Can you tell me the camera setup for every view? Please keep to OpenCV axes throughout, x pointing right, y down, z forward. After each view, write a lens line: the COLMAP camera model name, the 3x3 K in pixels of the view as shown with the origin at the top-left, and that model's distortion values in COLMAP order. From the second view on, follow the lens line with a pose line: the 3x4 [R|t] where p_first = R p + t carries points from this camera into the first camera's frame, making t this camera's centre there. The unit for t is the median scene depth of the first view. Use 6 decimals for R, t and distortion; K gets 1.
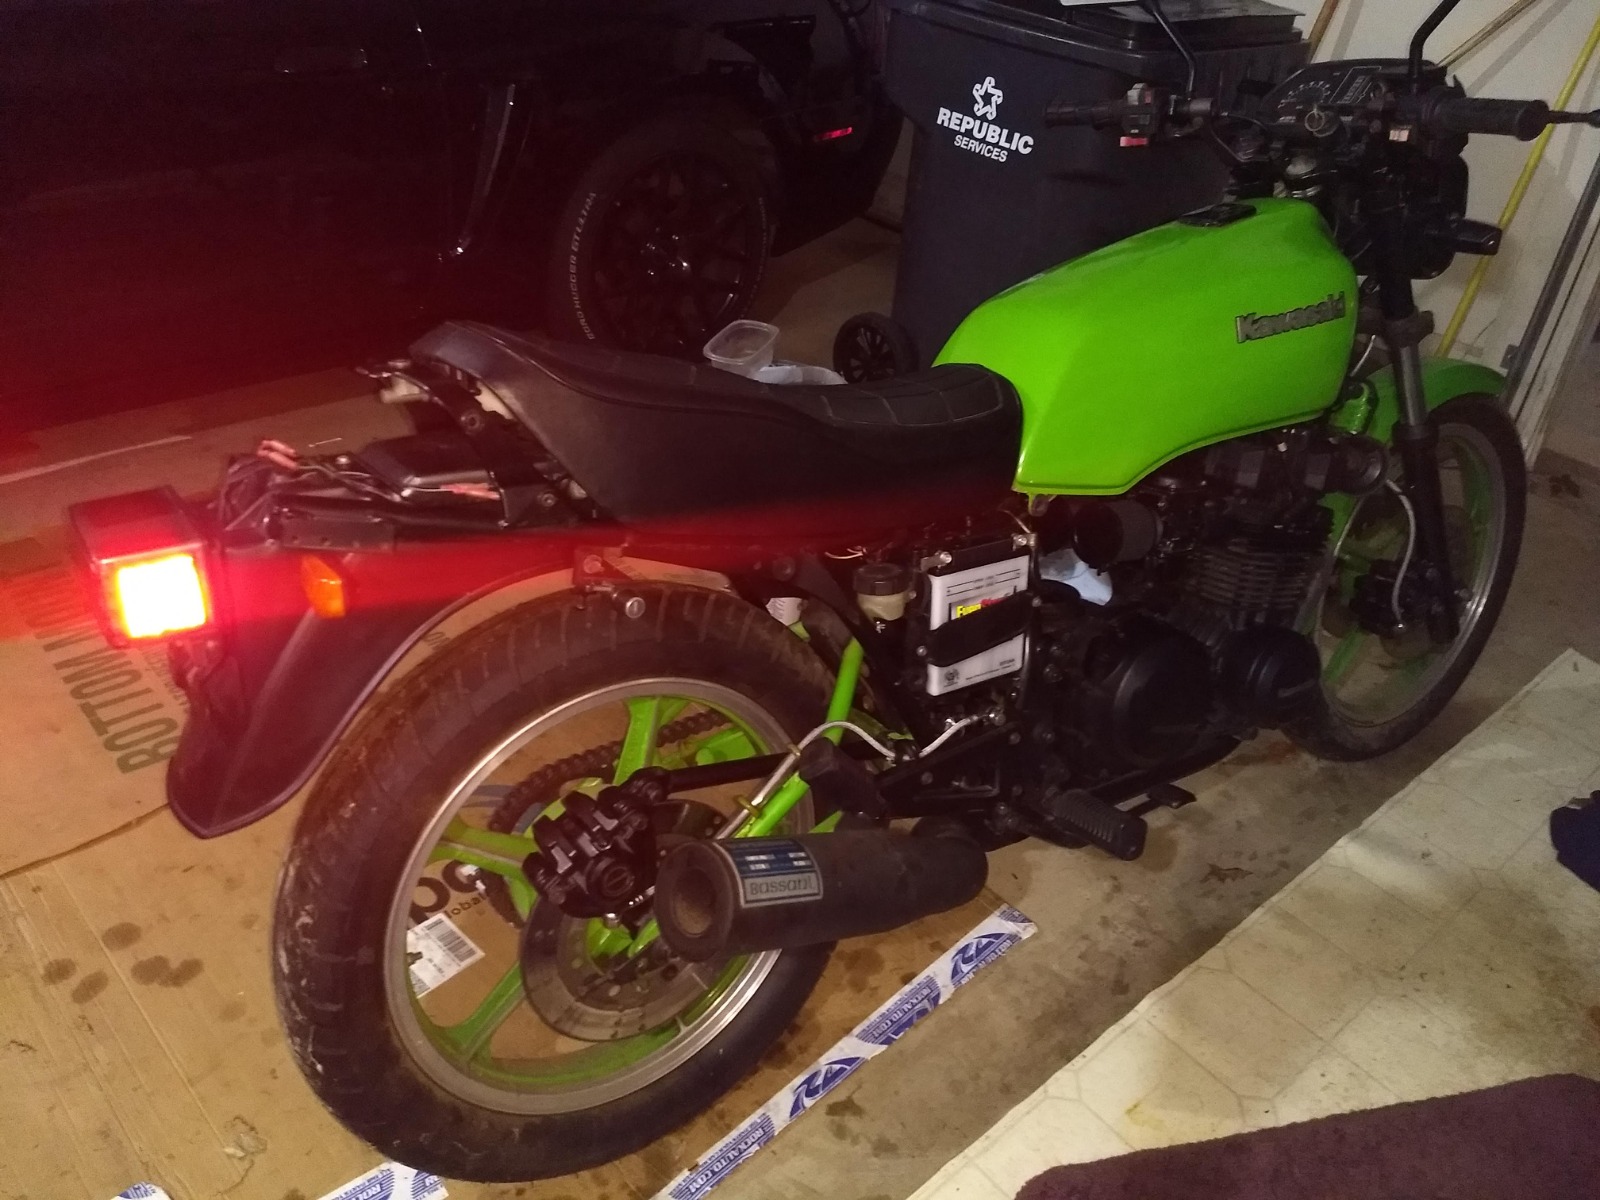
lens RADIAL K [[1254.8, 0, 800.0], [0, 1254.8, 600.0], [0, 0, 1]] dist [0.168565, -0.295837]
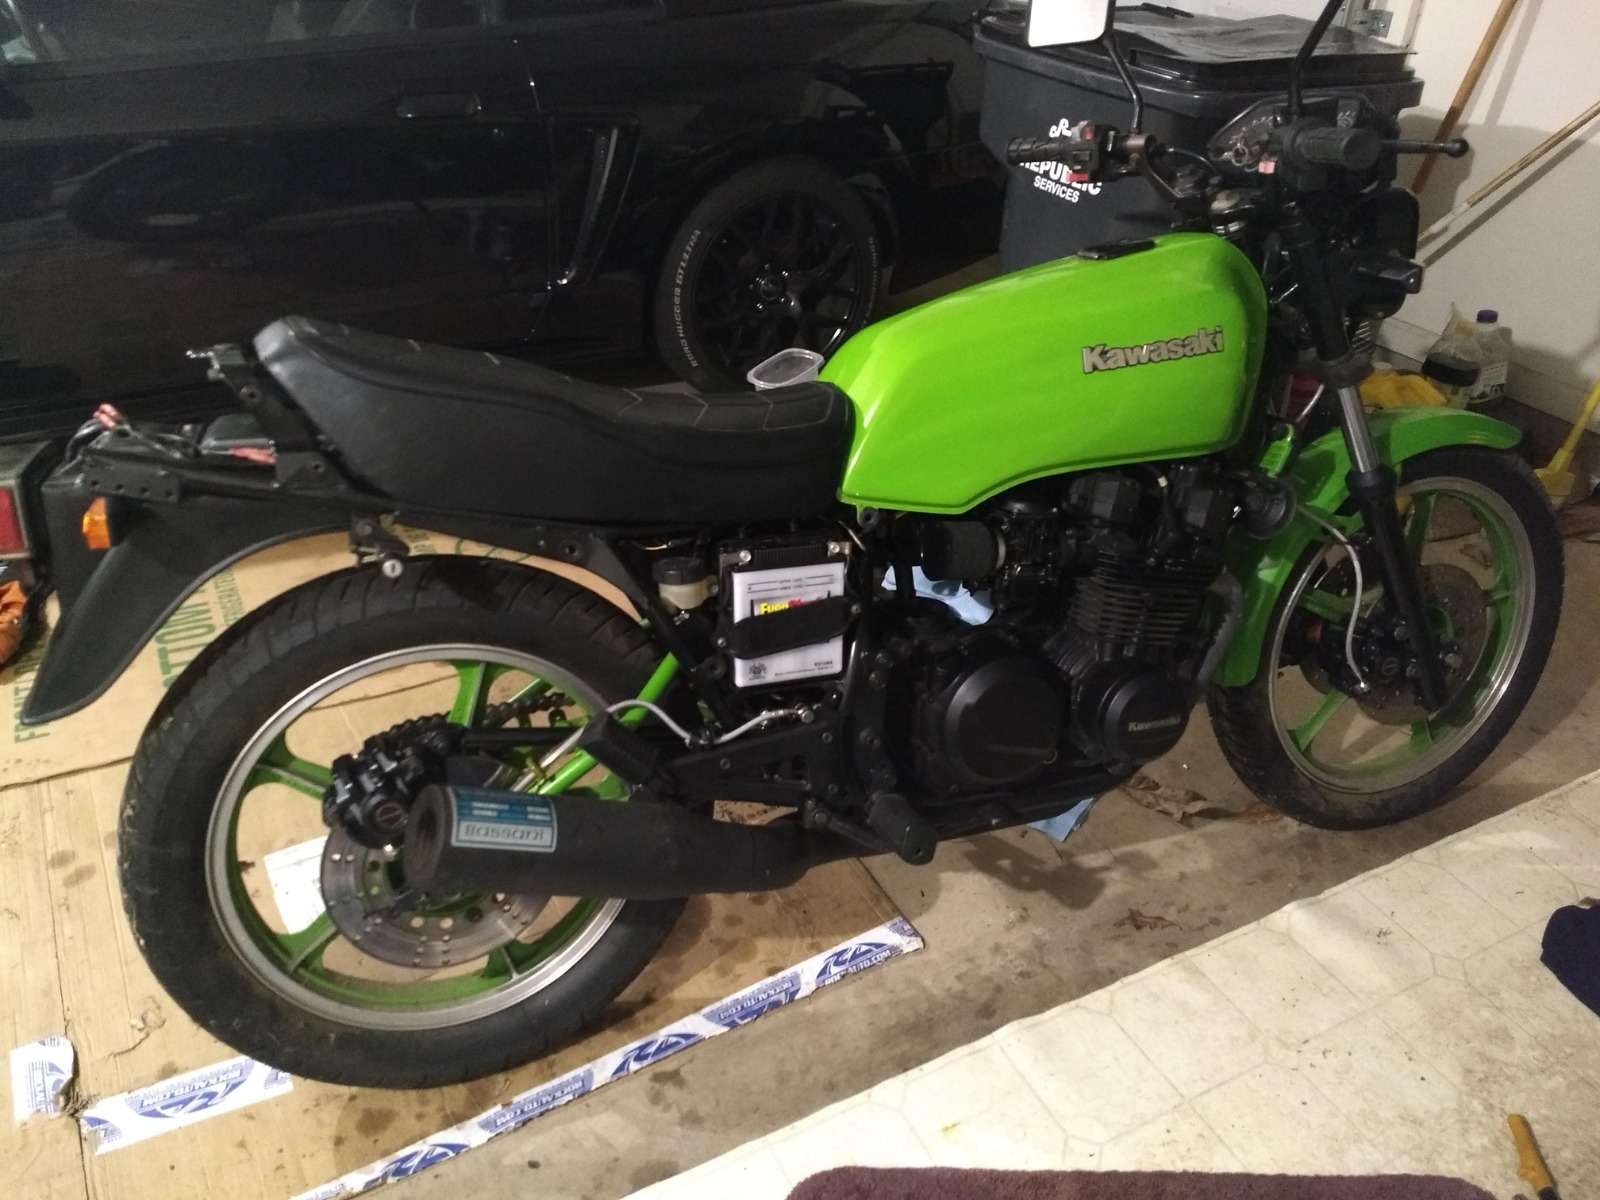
lens RADIAL K [[1251.3, 0, 800.0], [0, 1251.3, 600.0], [0, 0, 1]] dist [0.199799, -0.352067]
pose [[0.971780, 0.078370, -0.222490, 0.328783], [-0.086376, 0.995911, -0.026468, 0.022616], [0.219506, 0.044939, 0.974576, -0.020423]]
